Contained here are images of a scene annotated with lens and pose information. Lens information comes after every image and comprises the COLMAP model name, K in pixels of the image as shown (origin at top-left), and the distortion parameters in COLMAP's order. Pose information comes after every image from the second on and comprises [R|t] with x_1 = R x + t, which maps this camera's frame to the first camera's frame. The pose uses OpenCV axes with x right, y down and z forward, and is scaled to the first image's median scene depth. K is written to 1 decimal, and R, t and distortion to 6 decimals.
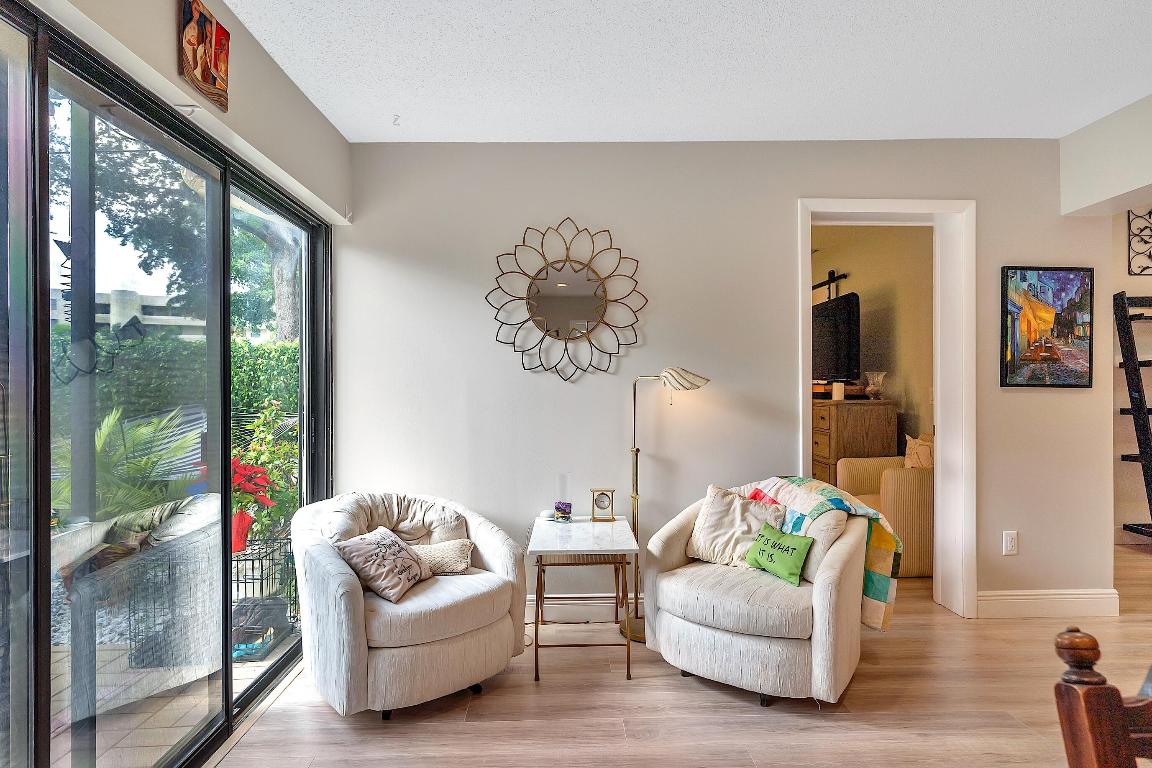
lens RADIAL K [[650.5, 0, 578.3], [0, 650.5, 389.3], [0, 0, 1]] dist [-0.006502, 0.003148]
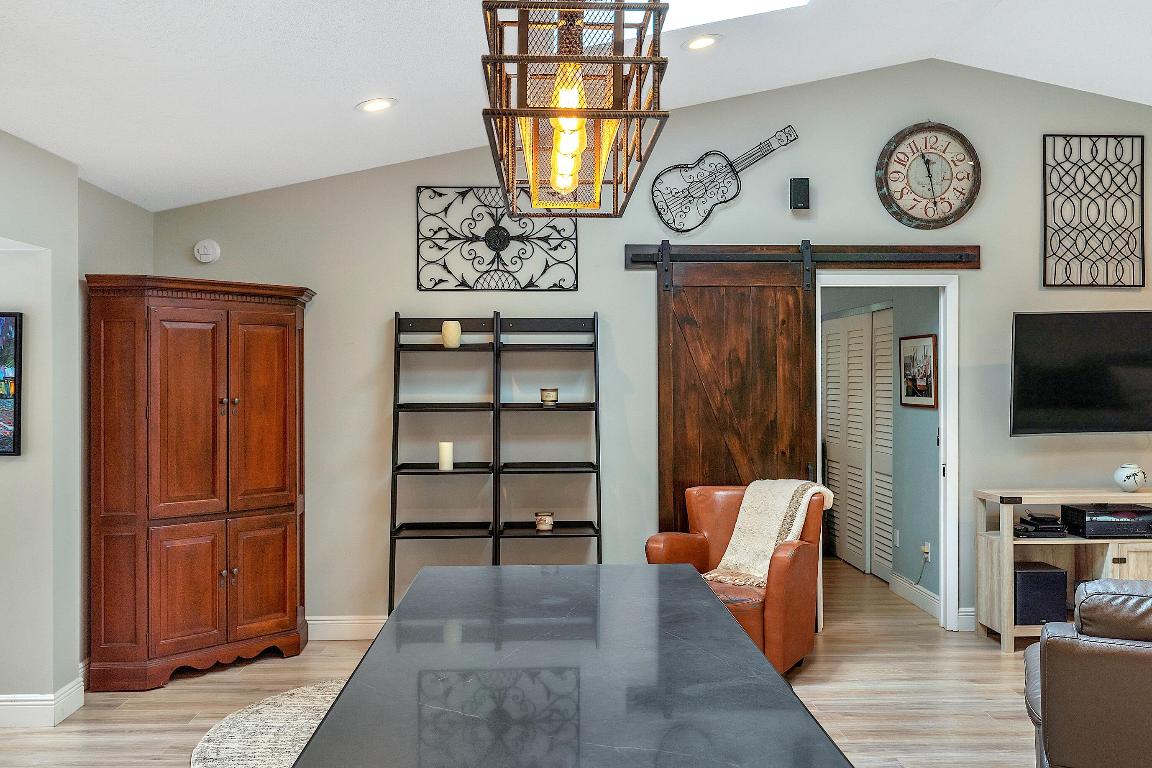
lens RADIAL K [[1050.4, 0, 572.6], [0, 1050.4, 382.9], [0, 0, 1]] dist [0.017873, 0.000000]
pose [[0.999969, 0.005495, 0.005634, 1.510071], [-0.005525, 0.999971, 0.005169, -0.107836], [-0.005605, -0.005200, 0.999971, -0.372312]]
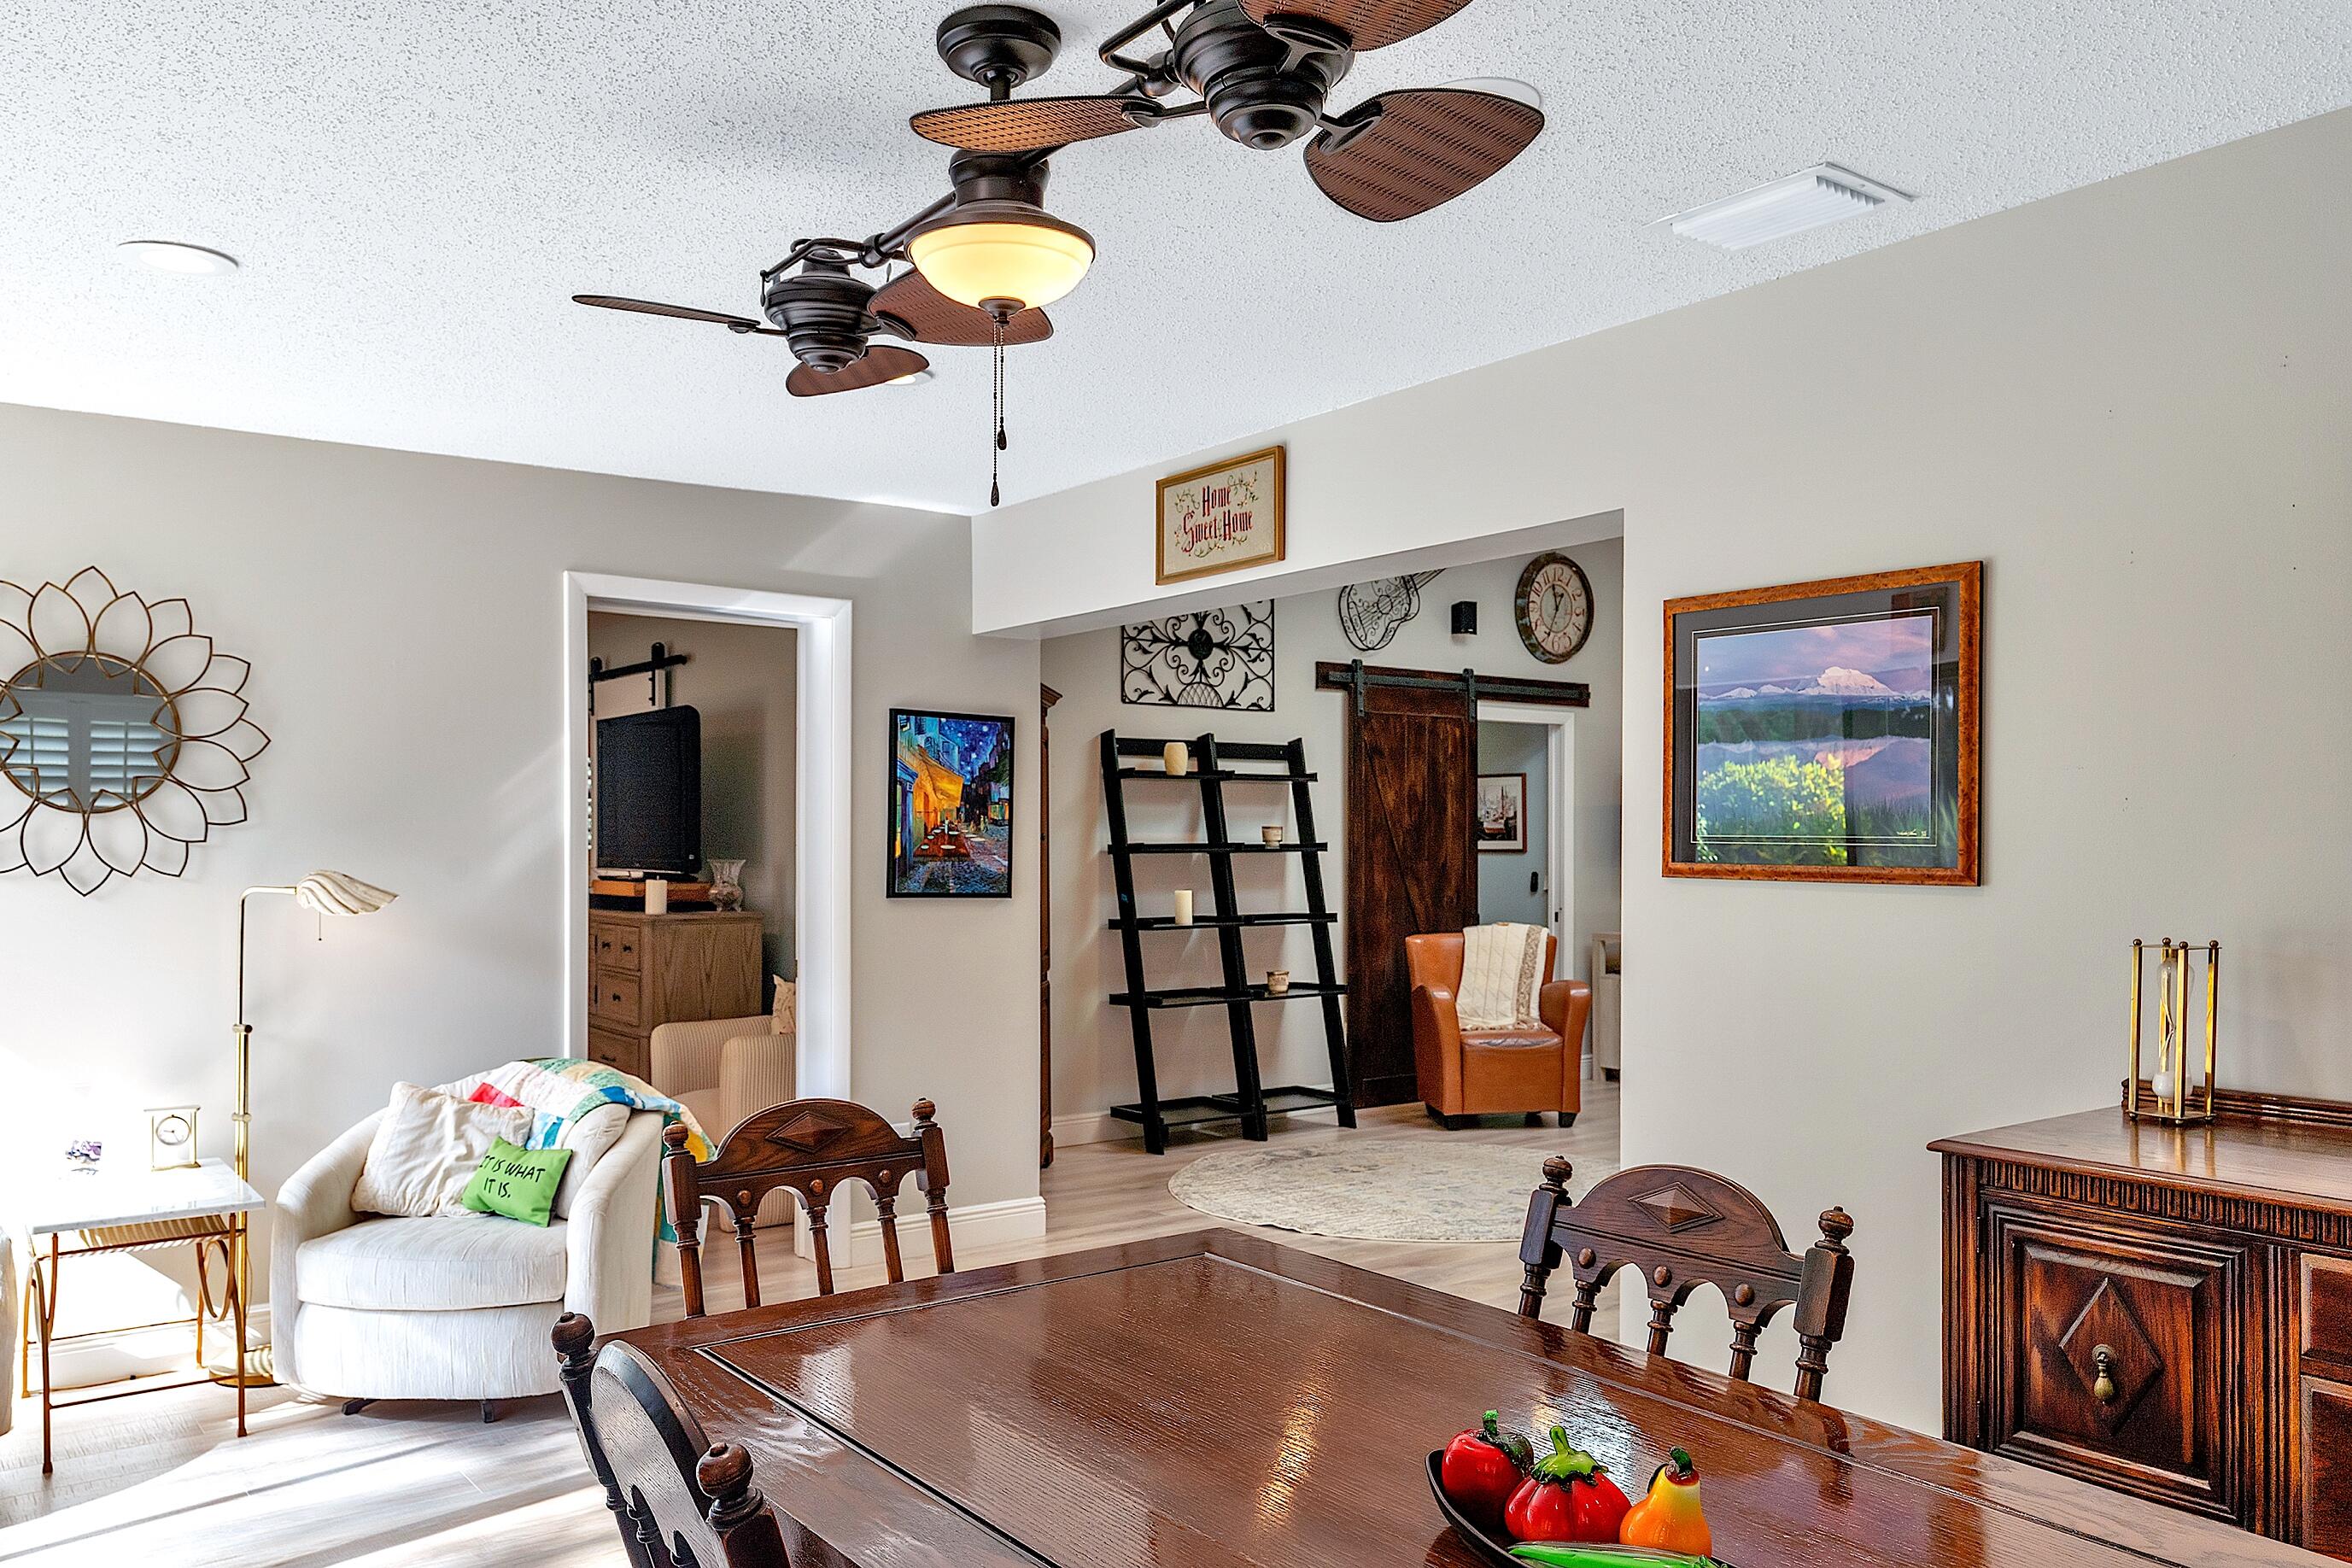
lens RADIAL K [[1749.9, 0, 1154.2], [0, 1749.9, 853.3], [0, 0, 1]] dist [0.017073, -0.012720]
pose [[0.816463, 0.003910, 0.577385, -0.125652], [-0.004800, 0.999988, 0.000014, -0.048760], [-0.577378, -0.002783, 0.816472, -0.552625]]
